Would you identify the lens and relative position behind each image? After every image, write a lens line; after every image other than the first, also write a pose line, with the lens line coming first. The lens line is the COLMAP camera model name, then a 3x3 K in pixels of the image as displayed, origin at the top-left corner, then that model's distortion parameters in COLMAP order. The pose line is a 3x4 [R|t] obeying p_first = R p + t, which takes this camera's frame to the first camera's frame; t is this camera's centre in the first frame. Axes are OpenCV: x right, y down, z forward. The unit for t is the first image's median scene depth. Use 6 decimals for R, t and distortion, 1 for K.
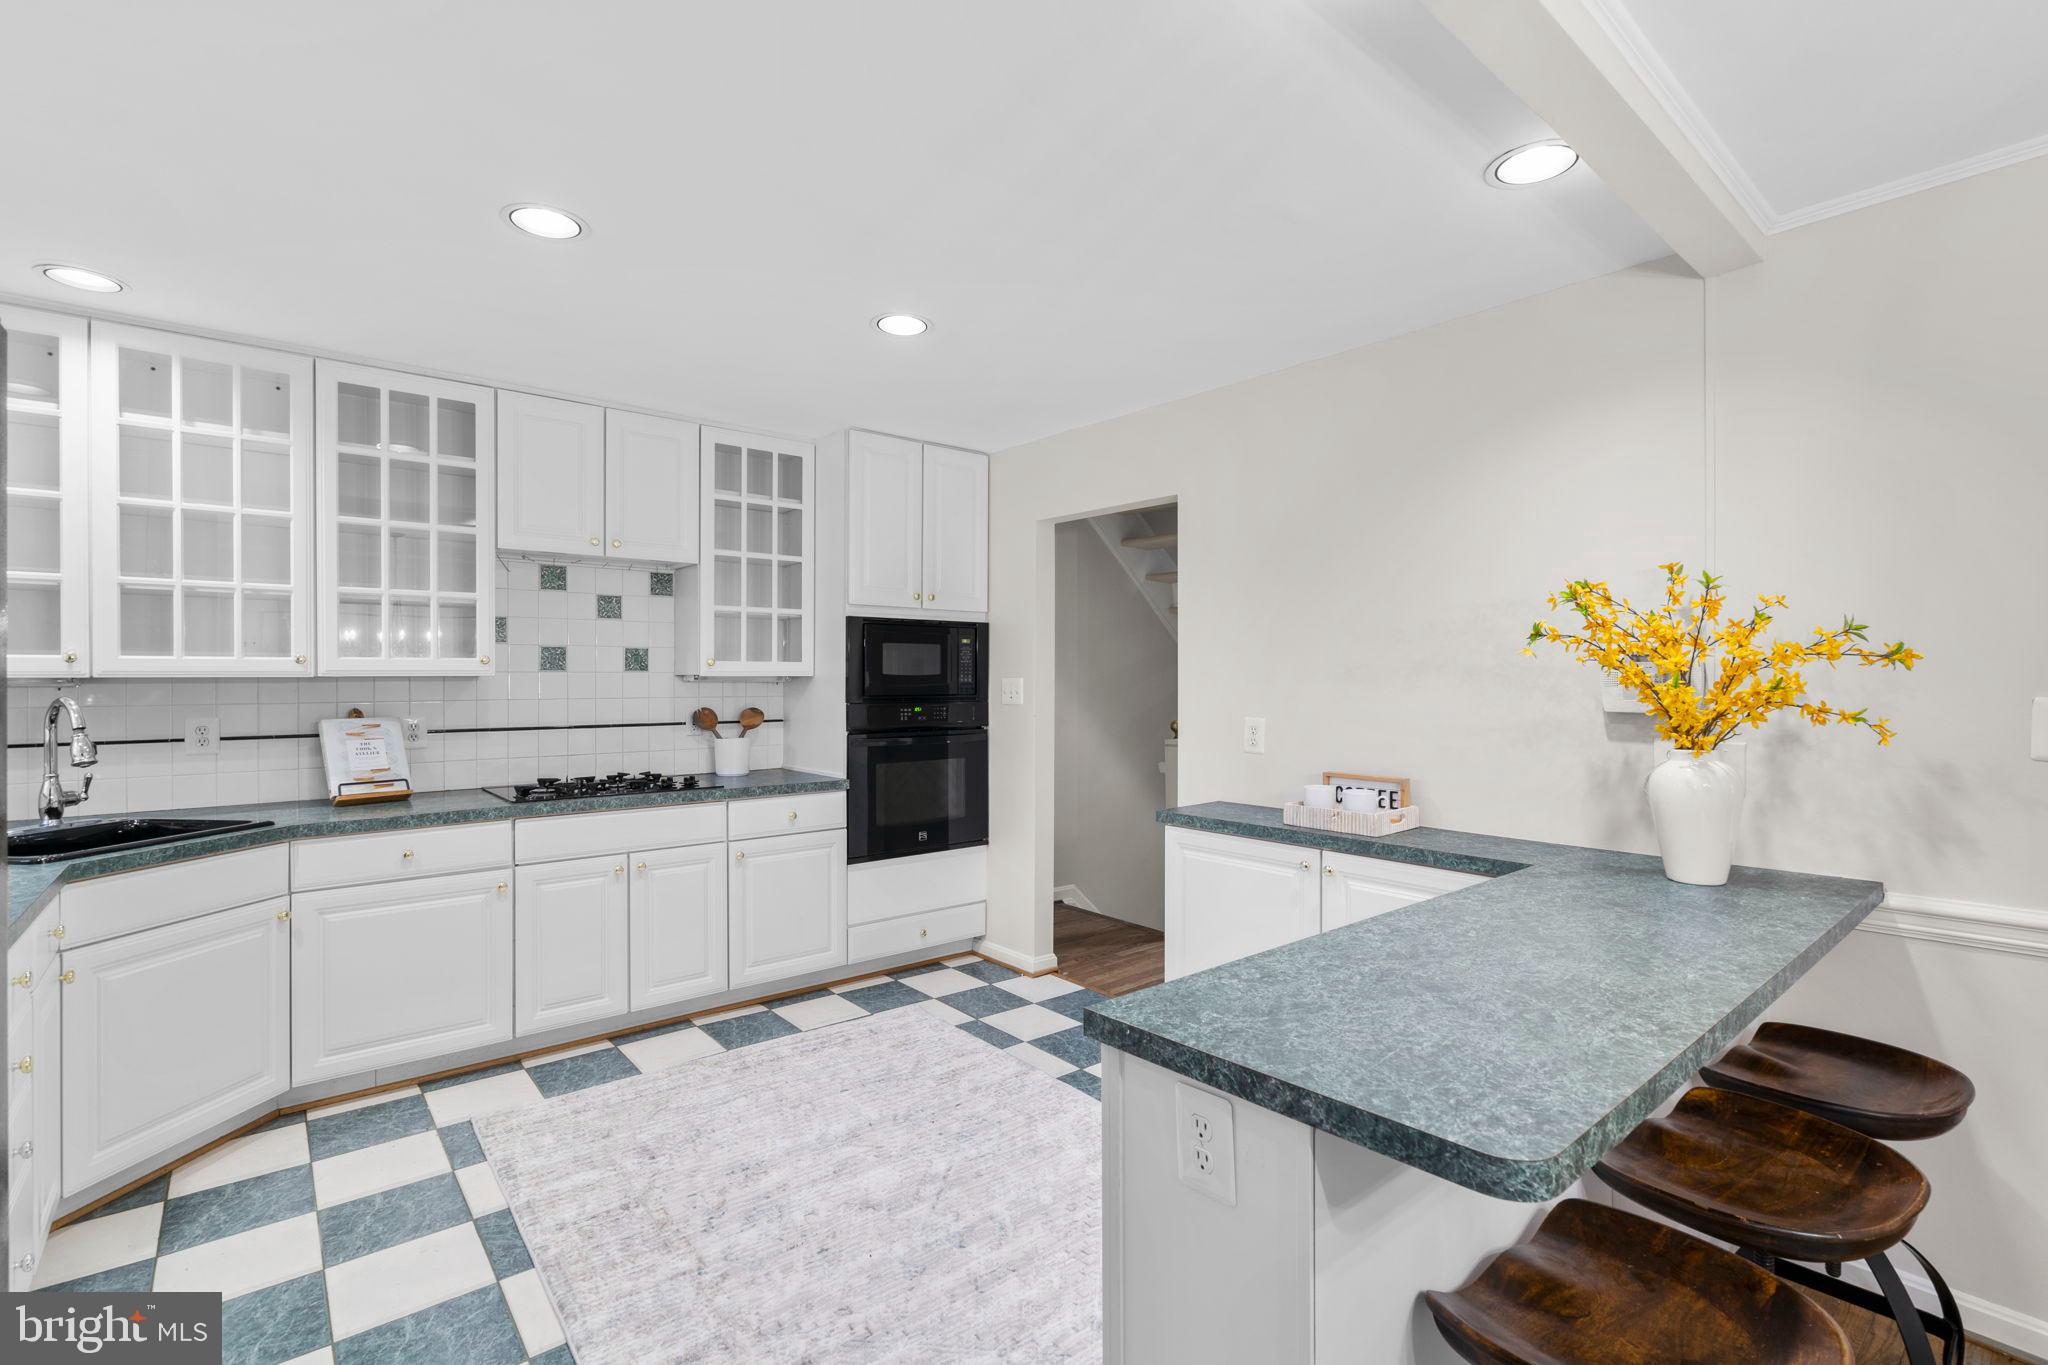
lens RADIAL K [[928.3, 0, 1016.7], [0, 928.3, 672.8], [0, 0, 1]] dist [-0.009859, 0.003701]
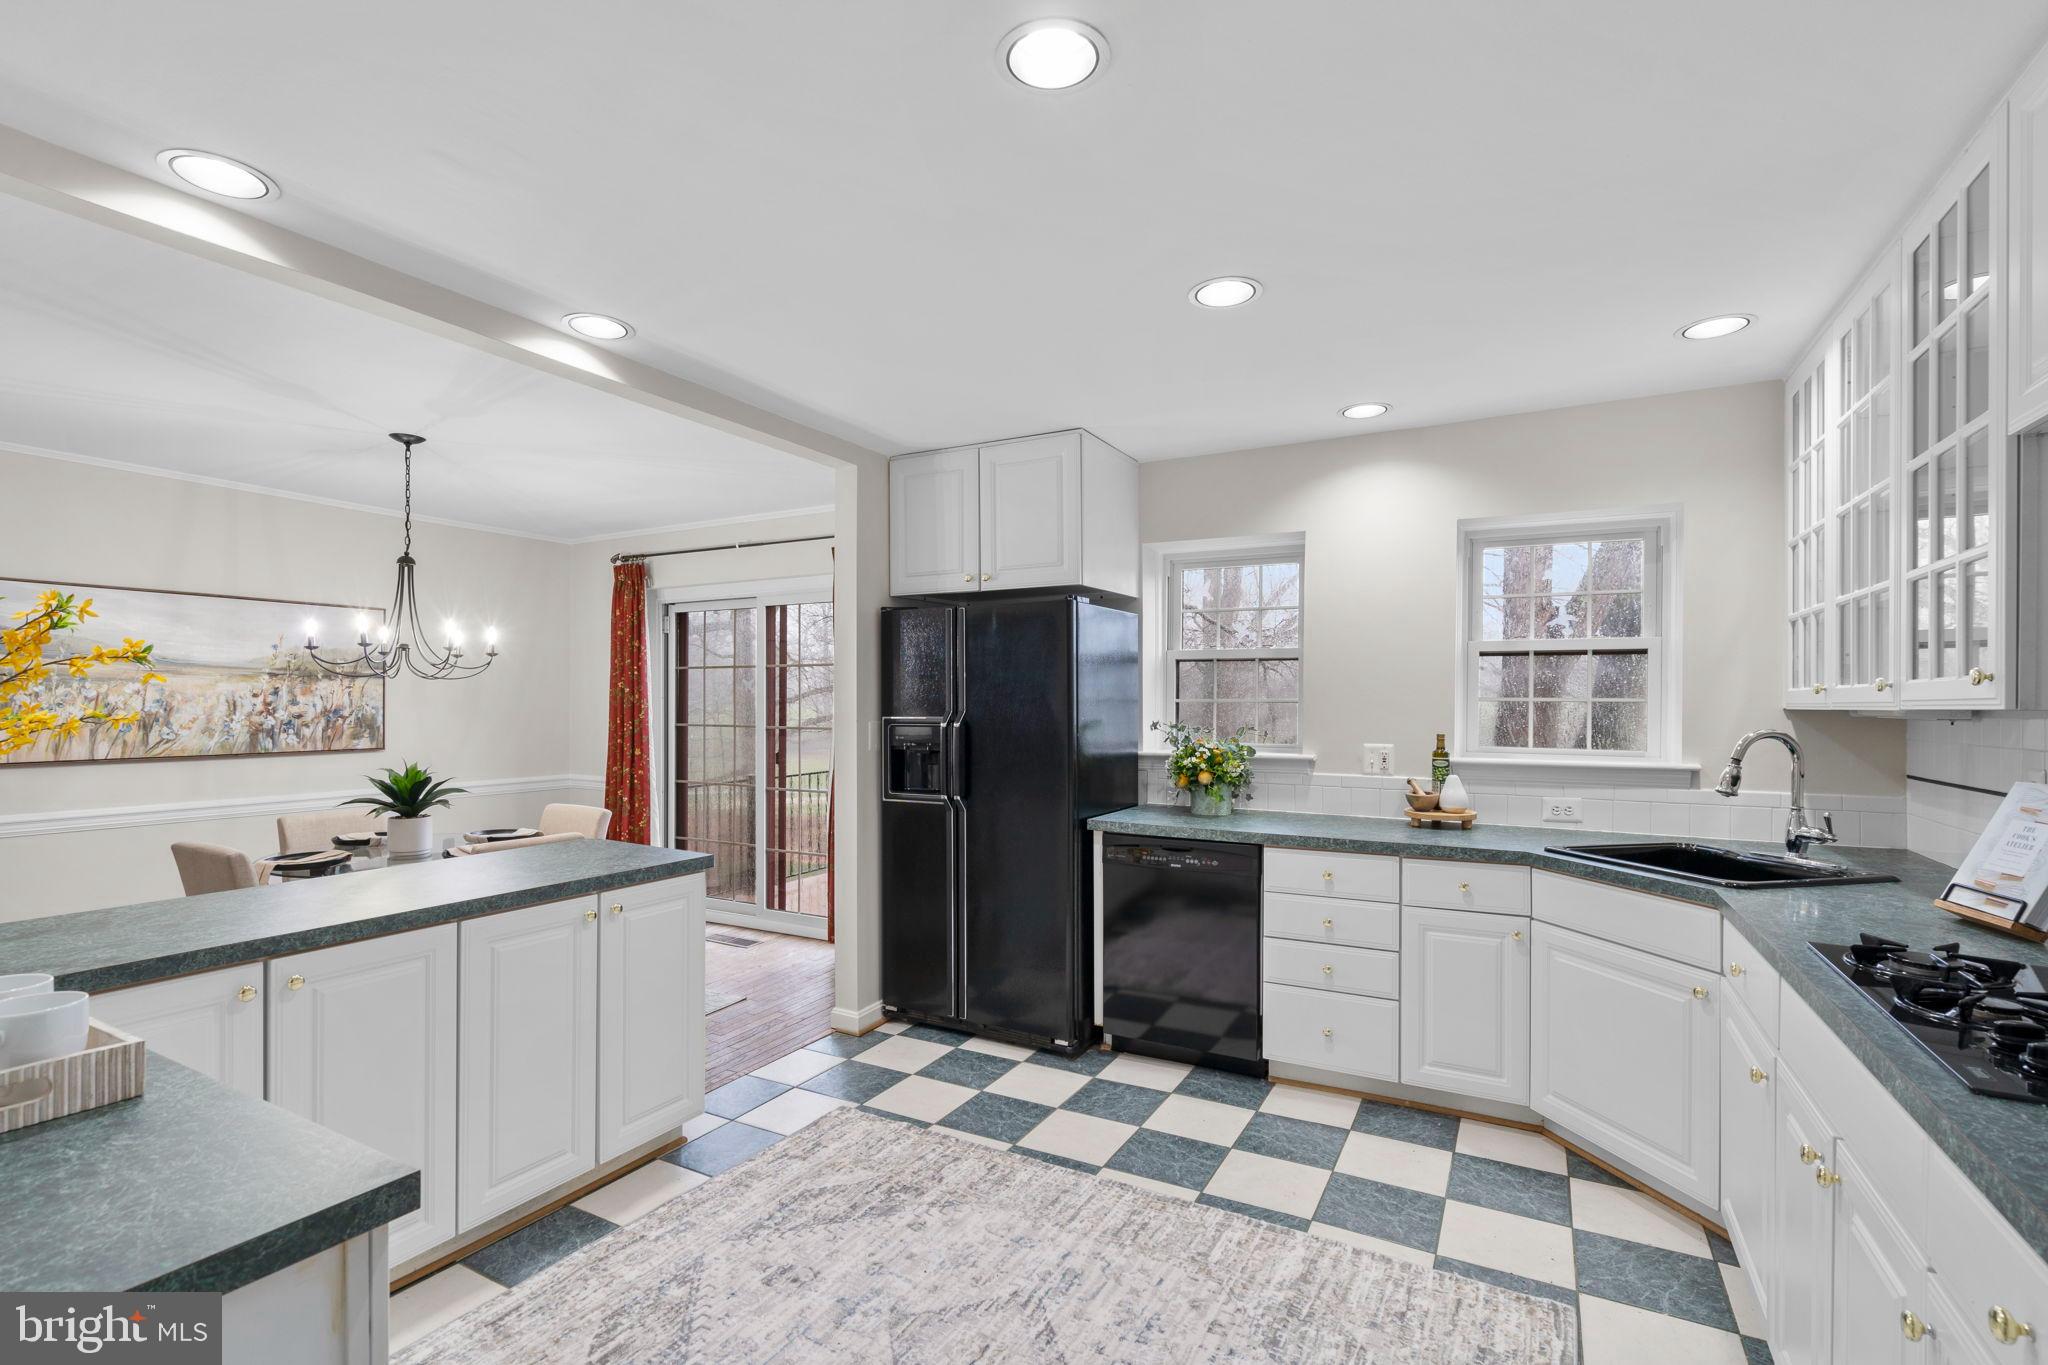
lens RADIAL K [[928.3, 0, 1009.3], [0, 928.3, 706.1], [0, 0, 1]] dist [-0.009859, 0.003701]
pose [[-0.934612, -0.001117, -0.355667, 0.074858], [-0.000874, 0.999999, -0.000843, 0.002238], [0.355668, -0.000477, -0.934612, 1.229895]]
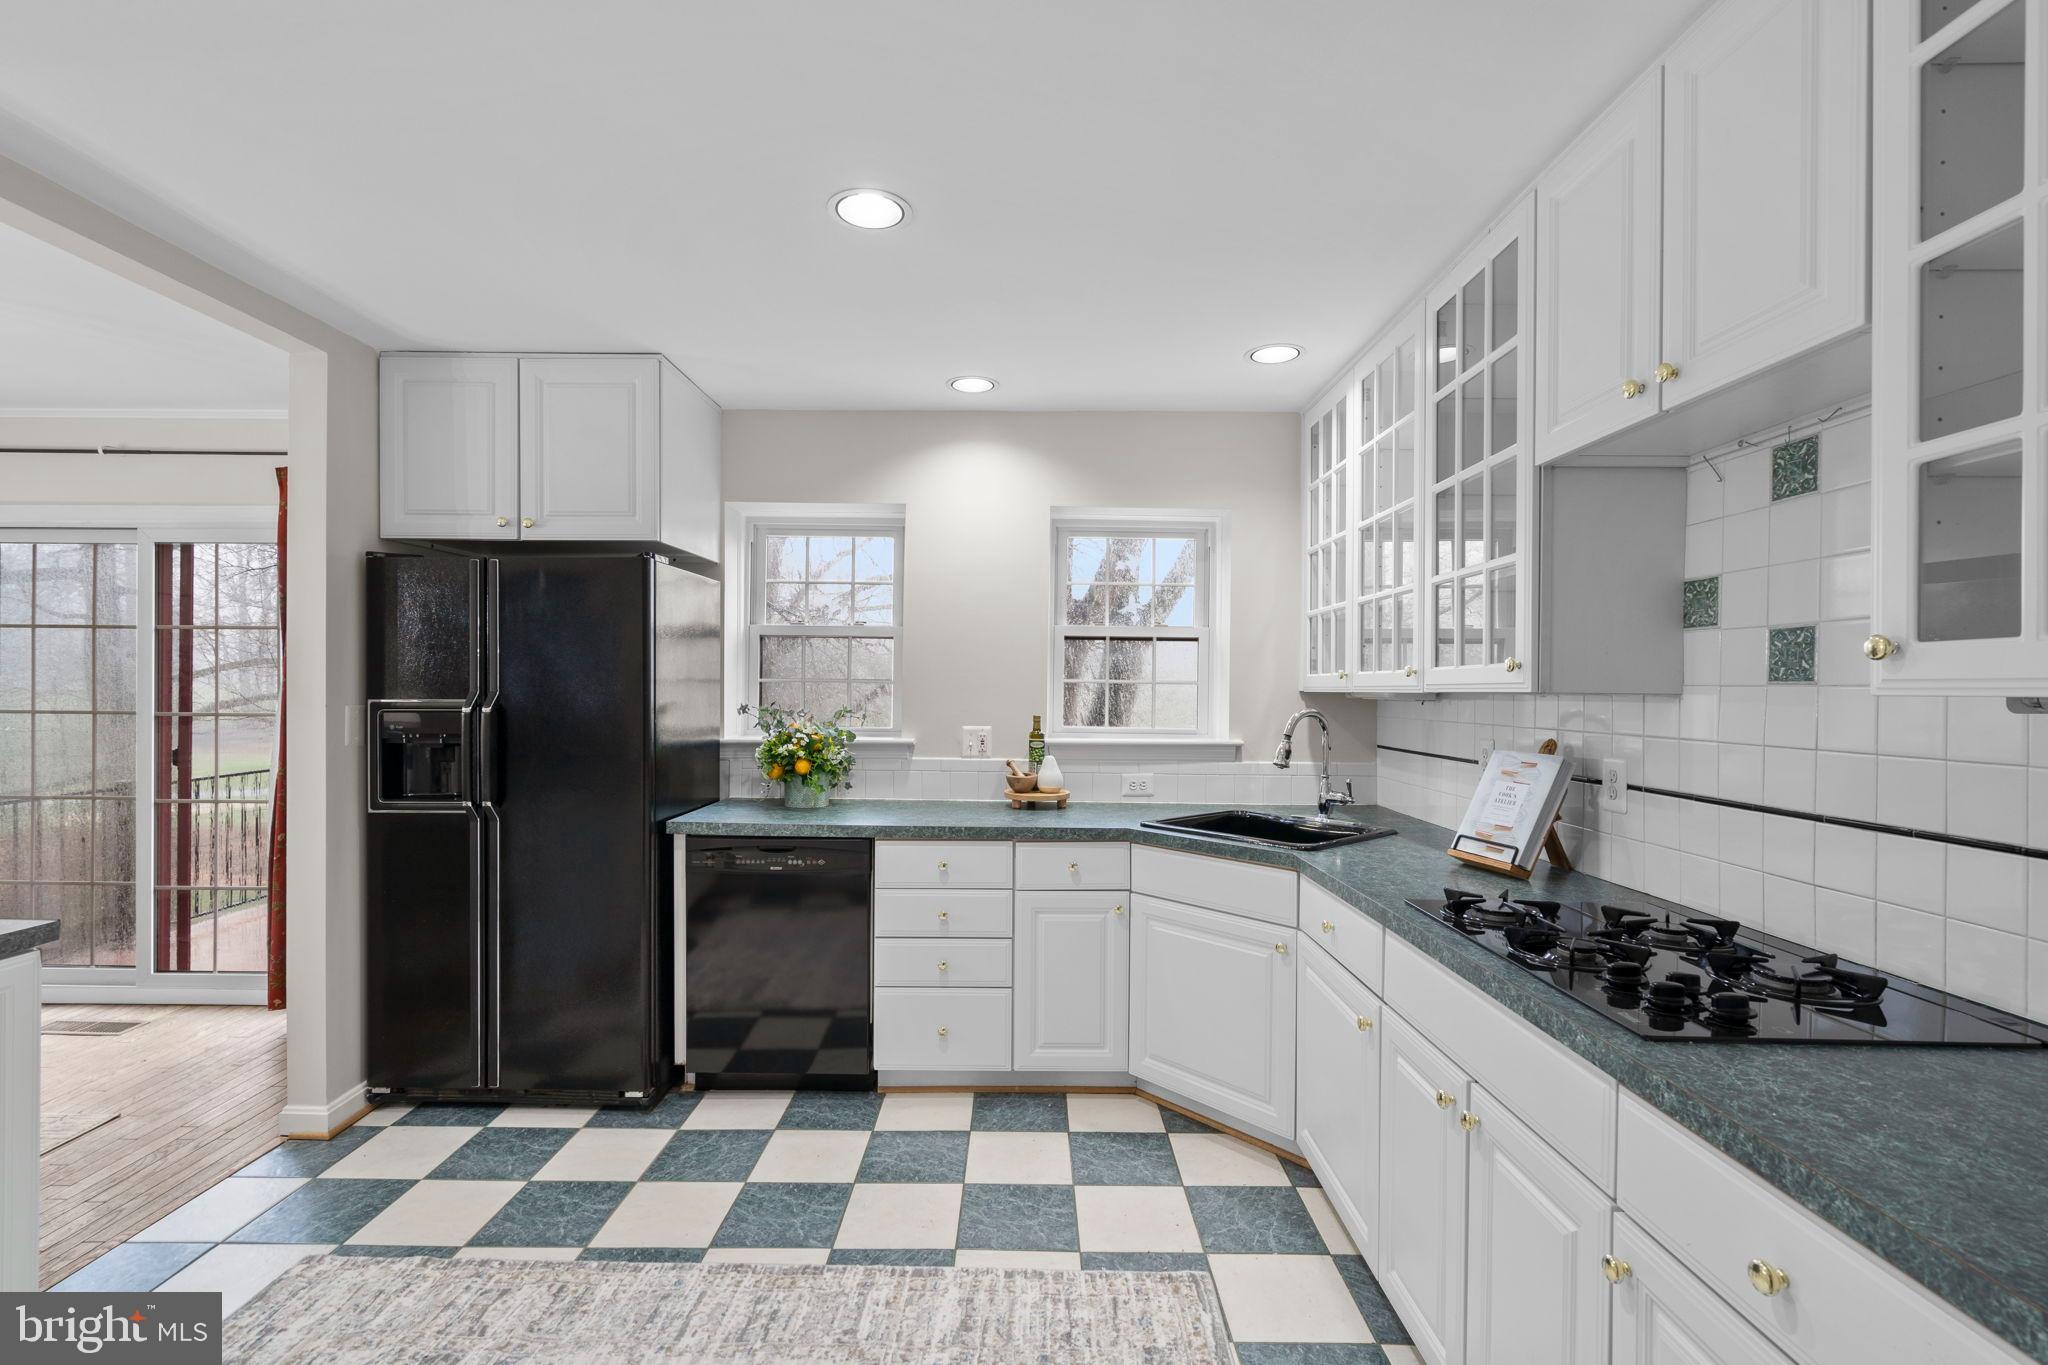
lens RADIAL K [[928.3, 0, 1014.8], [0, 928.3, 688.8], [0, 0, 1]] dist [-0.009859, 0.003701]
pose [[-0.648171, -0.004385, -0.761482, 0.074183], [-0.005030, 0.999986, -0.001477, 0.003463], [0.761478, 0.002873, -0.648184, 1.102309]]
